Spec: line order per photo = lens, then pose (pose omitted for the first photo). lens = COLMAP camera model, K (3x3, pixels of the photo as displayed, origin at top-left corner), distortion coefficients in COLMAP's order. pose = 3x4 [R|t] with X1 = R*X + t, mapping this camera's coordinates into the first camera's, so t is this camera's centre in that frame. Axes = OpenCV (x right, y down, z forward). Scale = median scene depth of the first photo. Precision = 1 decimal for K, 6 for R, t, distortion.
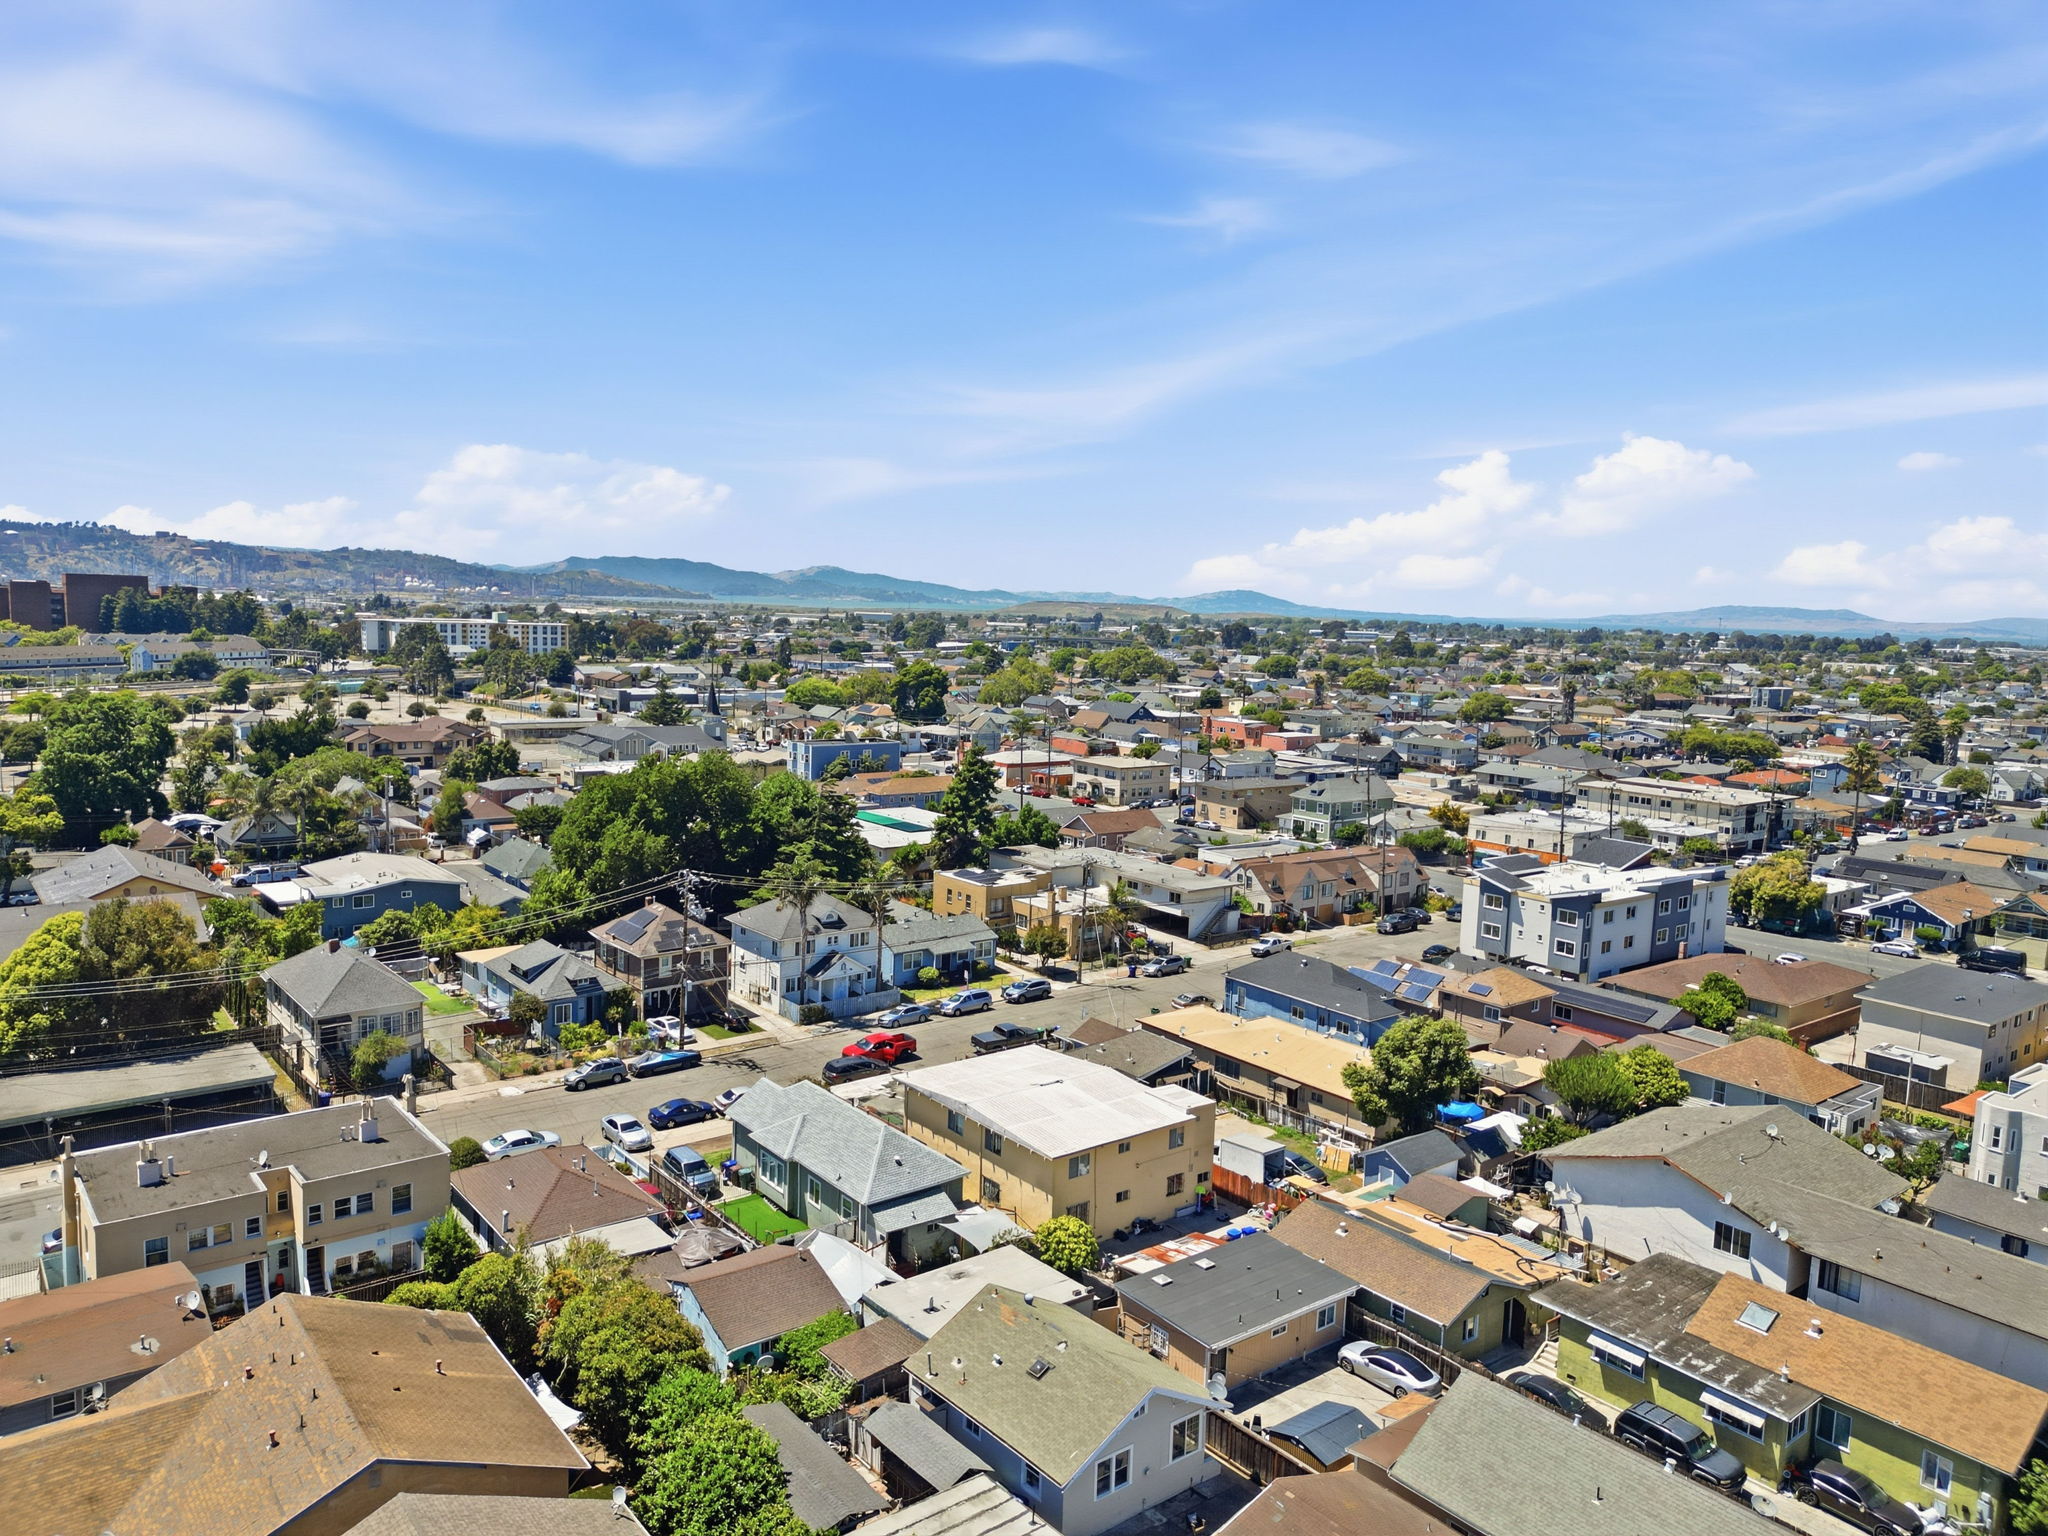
lens RADIAL K [[1437.7, 0, 1013.7], [0, 1437.7, 764.5], [0, 0, 1]] dist [0.075602, -0.083874]
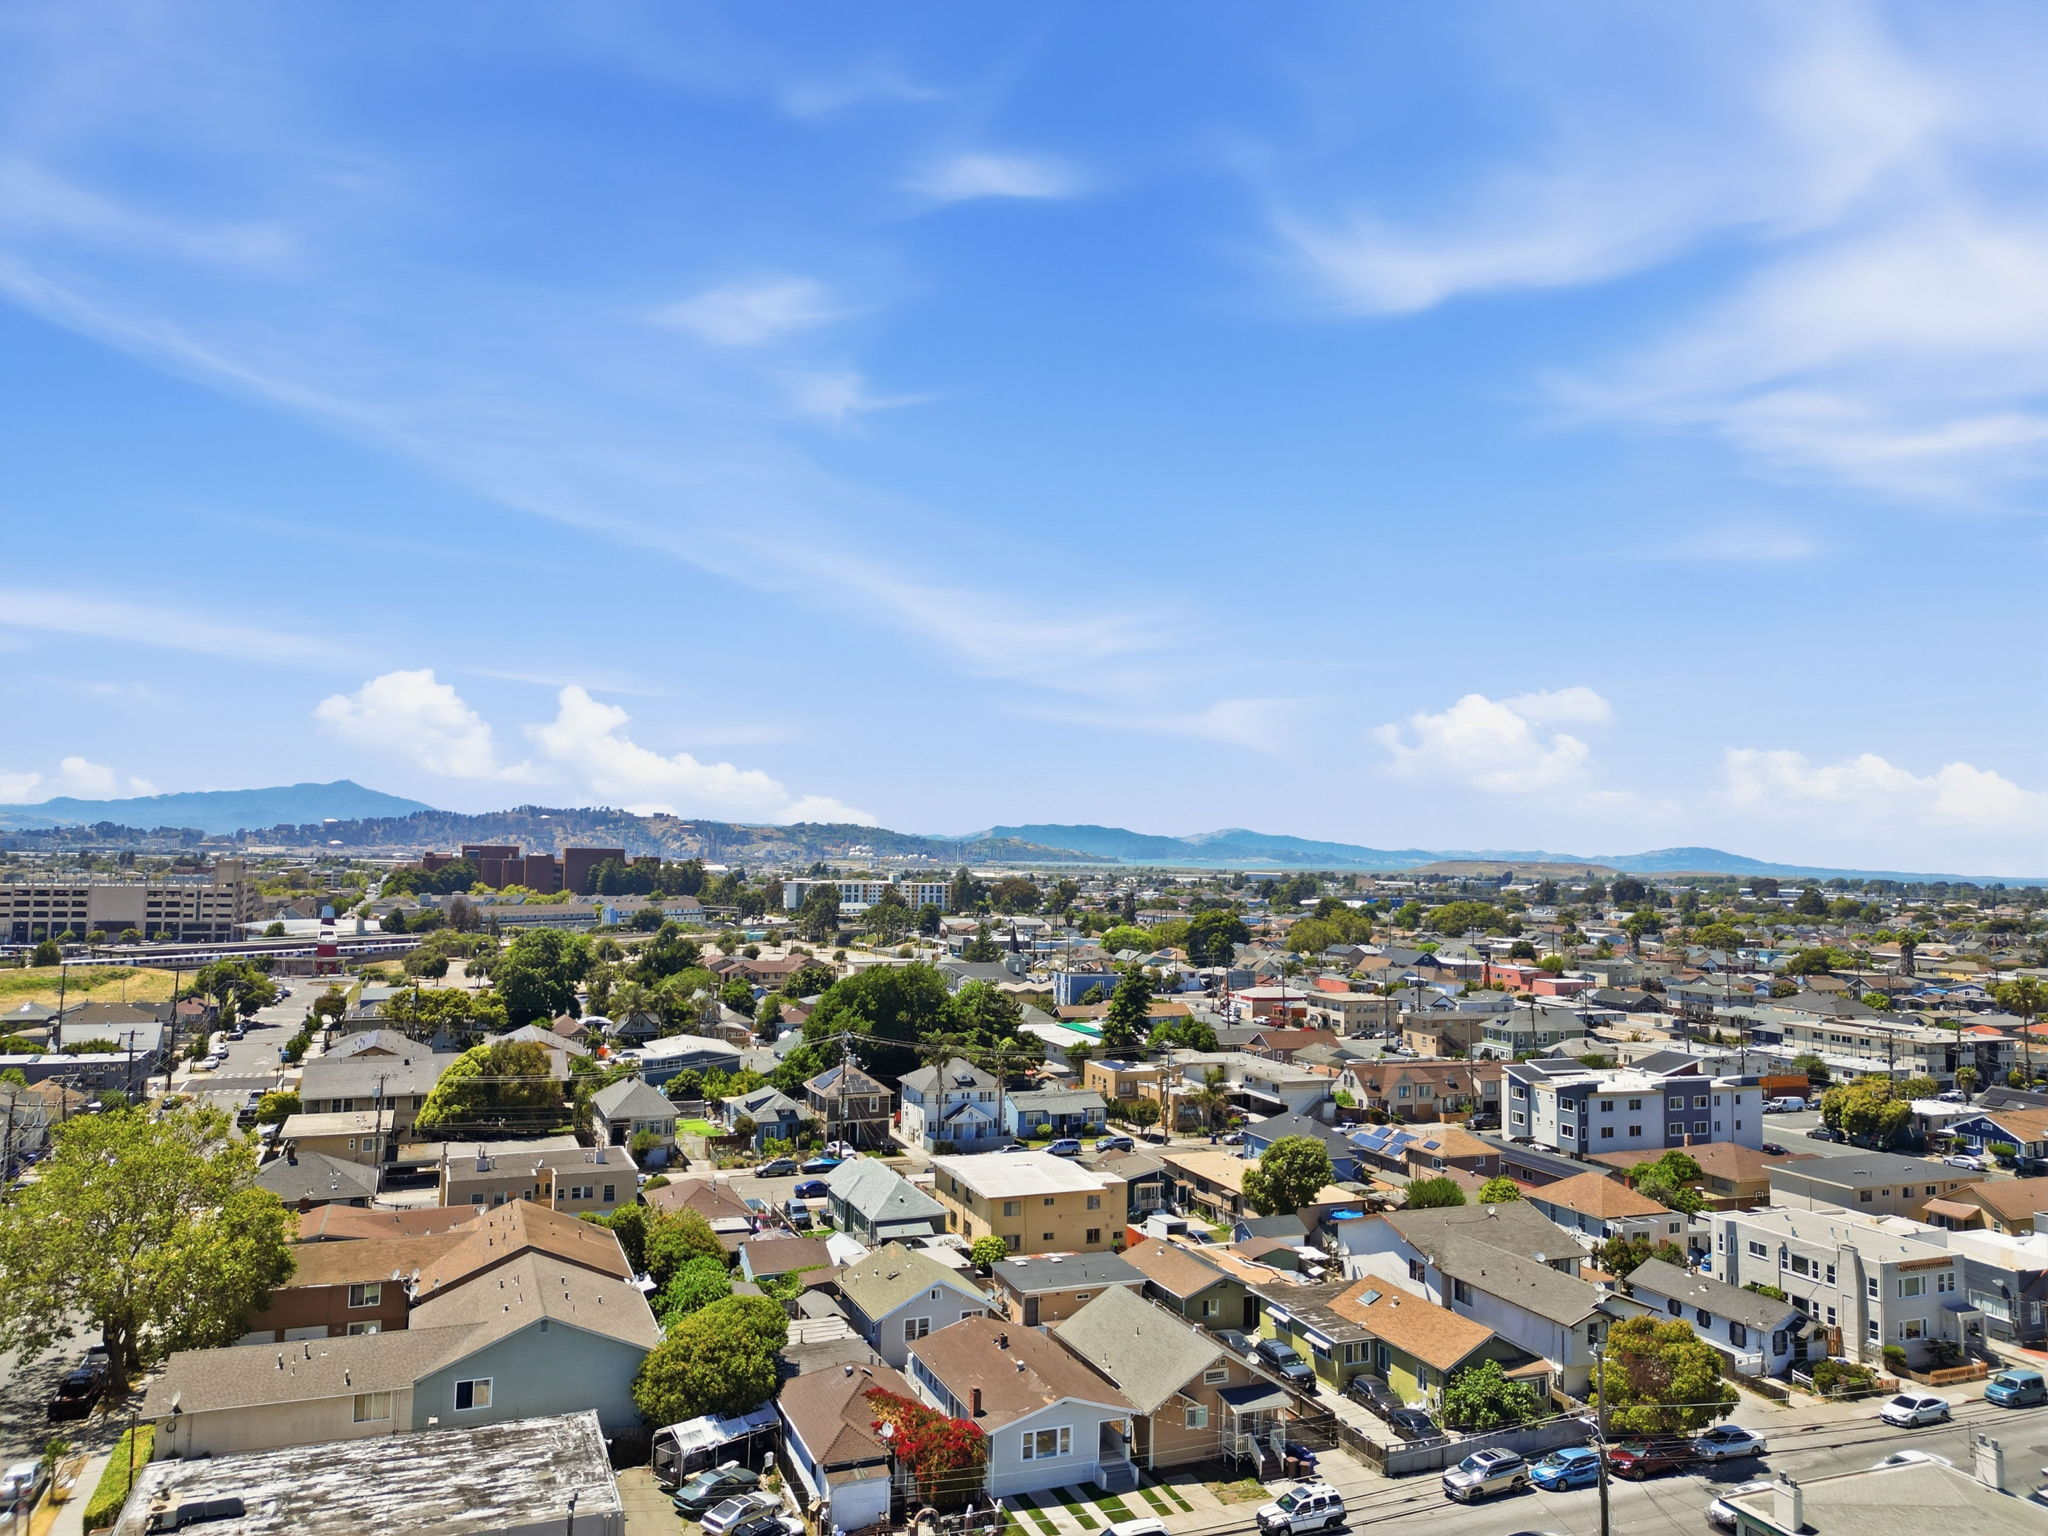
lens RADIAL K [[1437.7, 0, 1013.7], [0, 1437.7, 764.5], [0, 0, 1]] dist [0.075602, -0.083874]
pose [[0.959621, -0.031024, -0.279581, 0.314155], [-0.020150, 0.983765, -0.178327, 0.057442], [0.280574, 0.176759, 0.943416, -0.336369]]
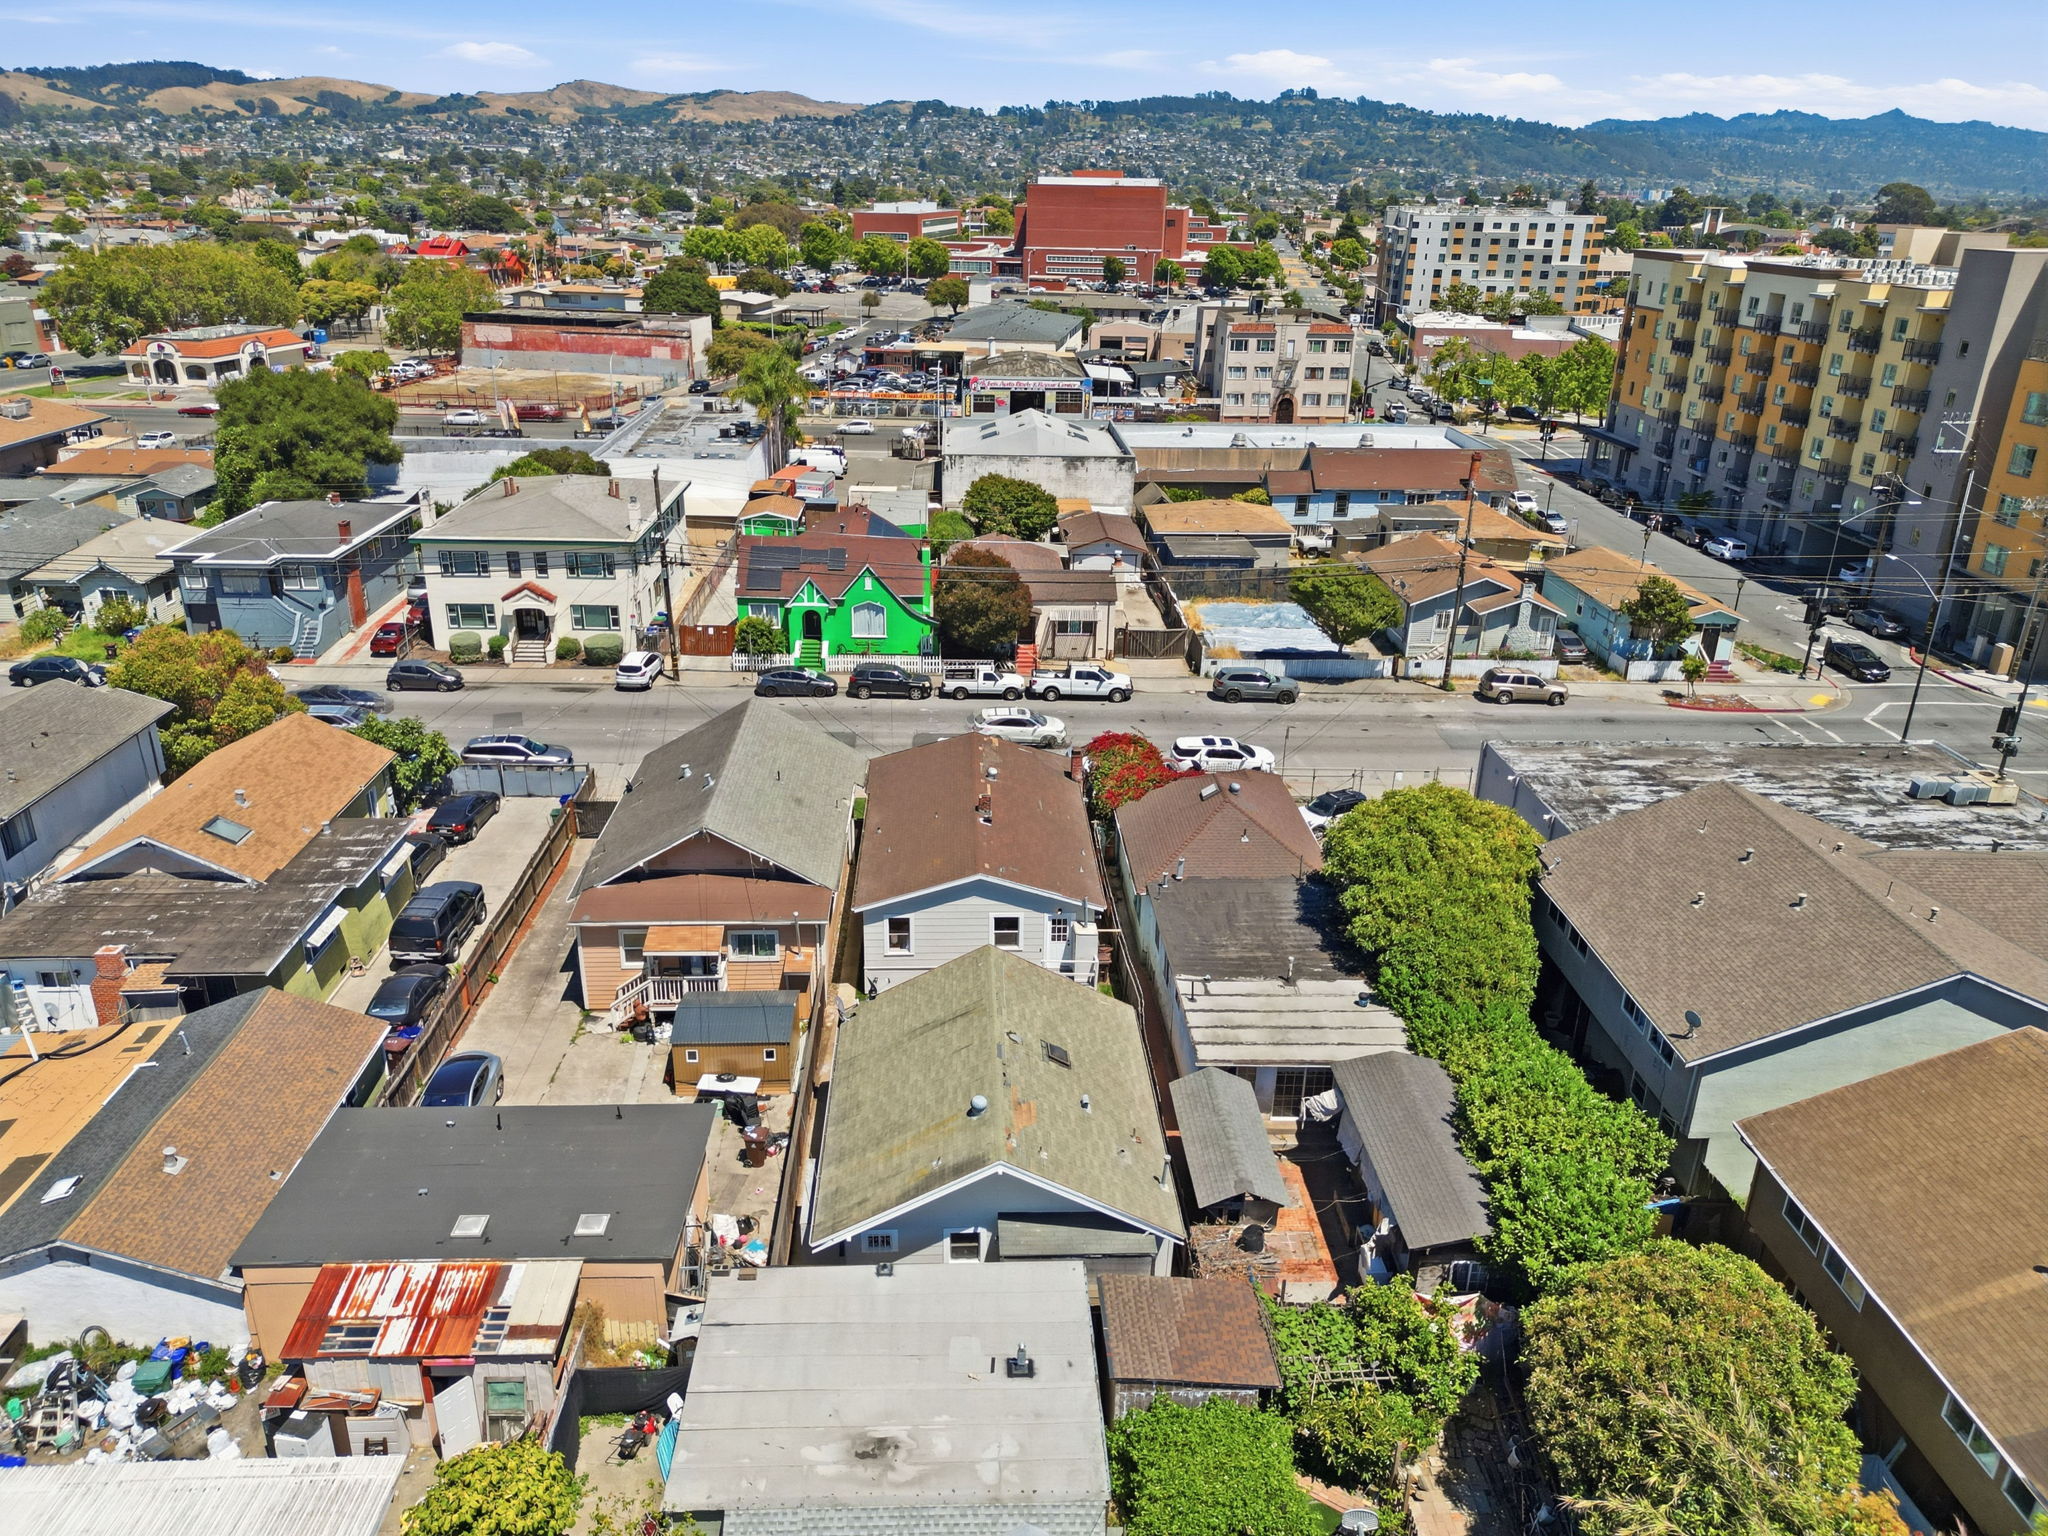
lens RADIAL K [[1433.7, 0, 1015.8], [0, 1433.7, 767.8], [0, 0, 1]] dist [0.065367, -0.059779]
pose [[-0.805058, -0.269850, 0.528264, -0.138698], [0.020218, 0.877539, 0.479079, -0.015172], [-0.592851, 0.396366, -0.701014, 0.682768]]
